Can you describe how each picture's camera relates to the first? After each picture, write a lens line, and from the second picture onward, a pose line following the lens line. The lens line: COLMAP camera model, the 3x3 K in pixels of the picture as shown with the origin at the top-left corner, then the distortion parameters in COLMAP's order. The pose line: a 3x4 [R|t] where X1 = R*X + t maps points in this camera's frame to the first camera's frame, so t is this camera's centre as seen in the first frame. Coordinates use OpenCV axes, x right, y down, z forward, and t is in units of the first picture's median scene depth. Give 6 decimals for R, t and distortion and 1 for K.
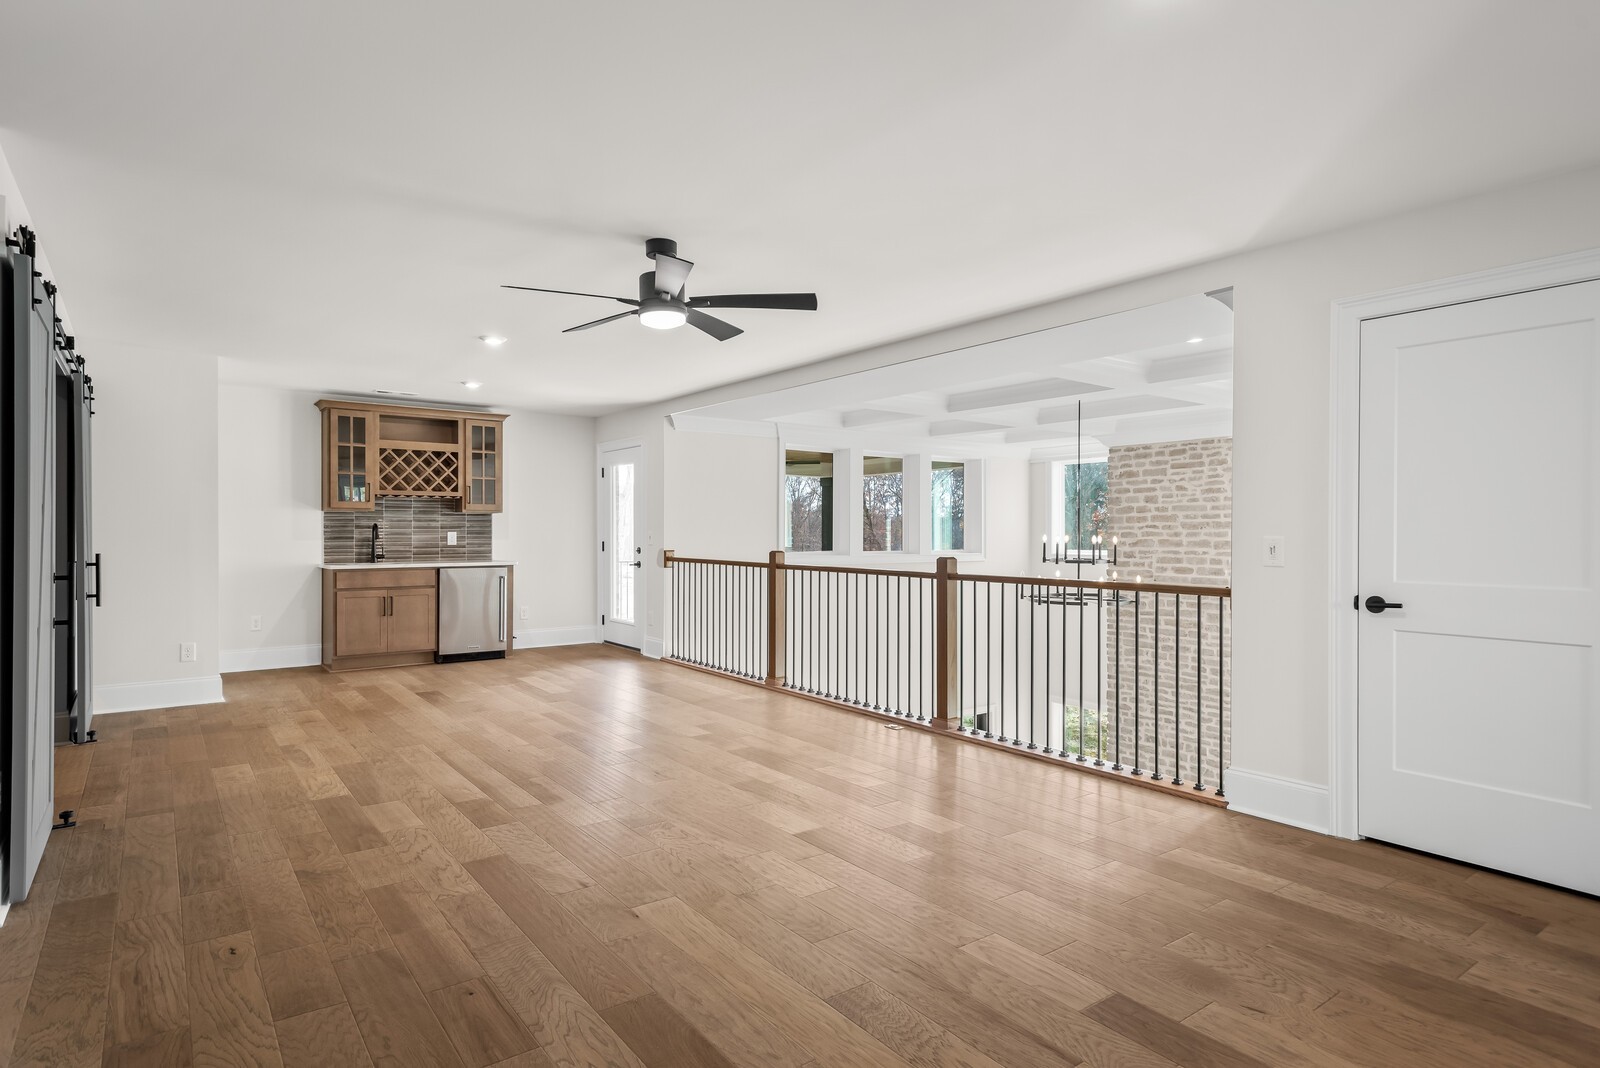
lens RADIAL K [[852.5, 0, 792.3], [0, 852.5, 533.7], [0, 0, 1]] dist [0.011936, -0.004173]
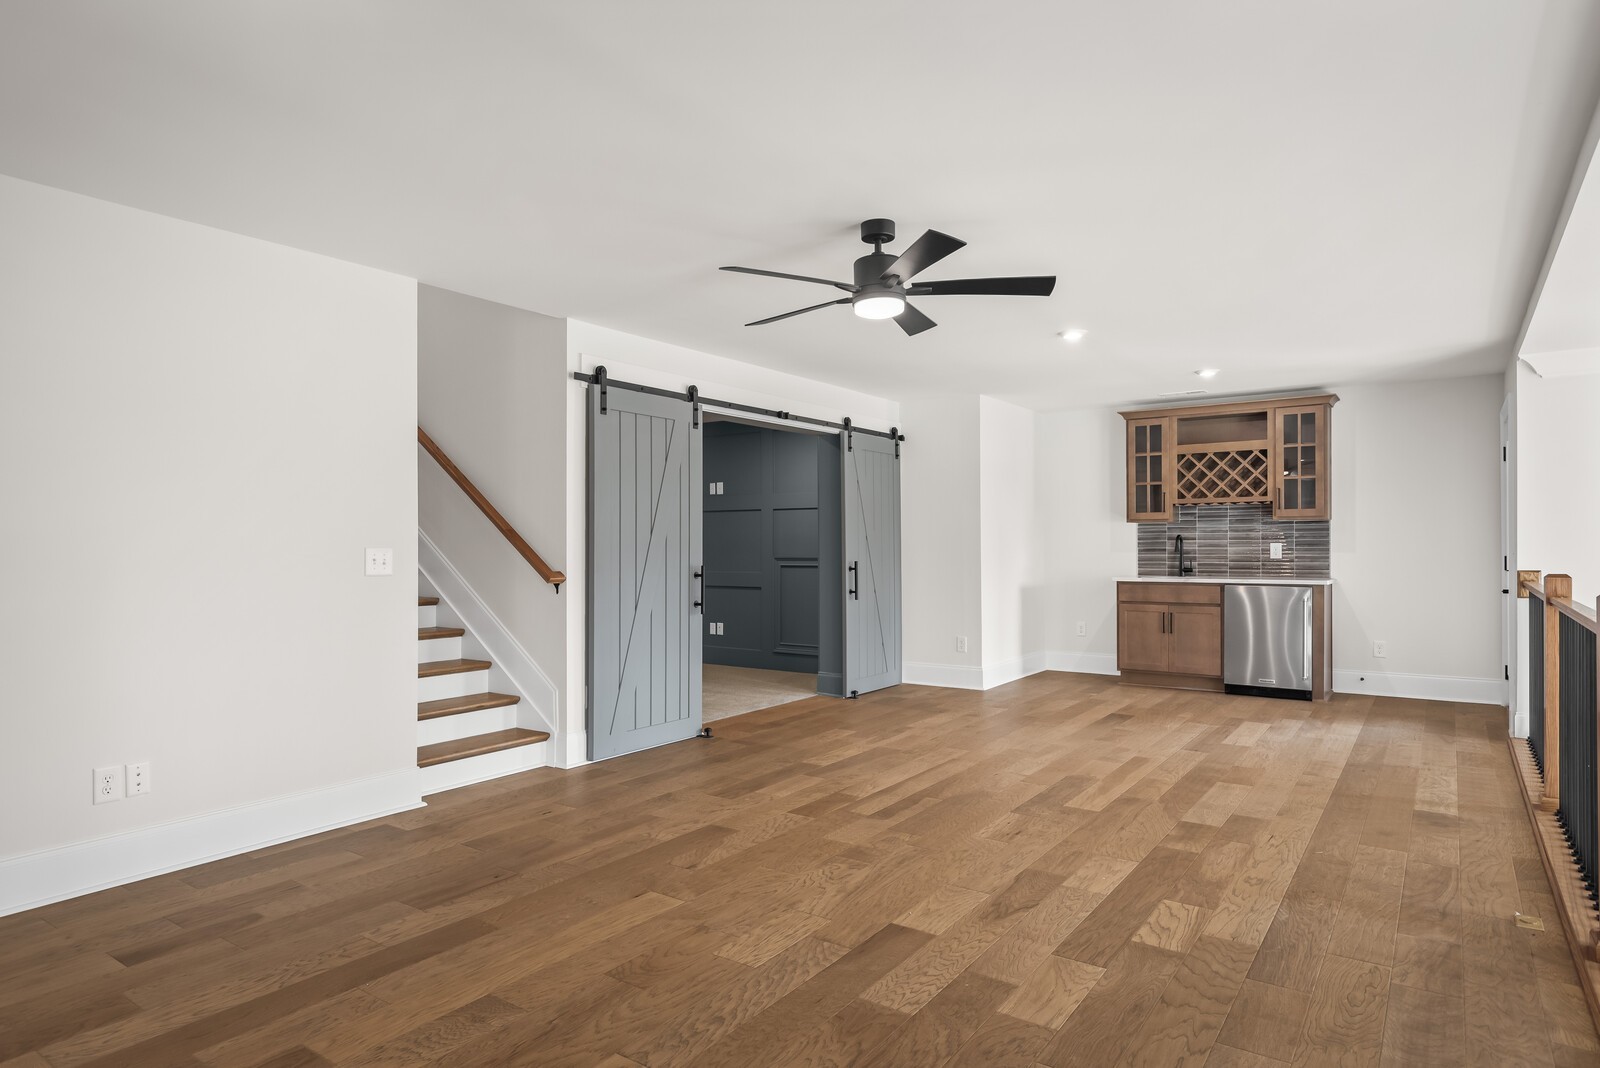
lens RADIAL K [[925.3, 0, 804.4], [0, 925.3, 551.0], [0, 0, 1]] dist [-0.001768, -0.001348]
pose [[0.322111, 0.002199, -0.946699, 0.353175], [0.002438, 0.999992, 0.003153, 0.001802], [0.946699, -0.003323, 0.322103, 0.291144]]
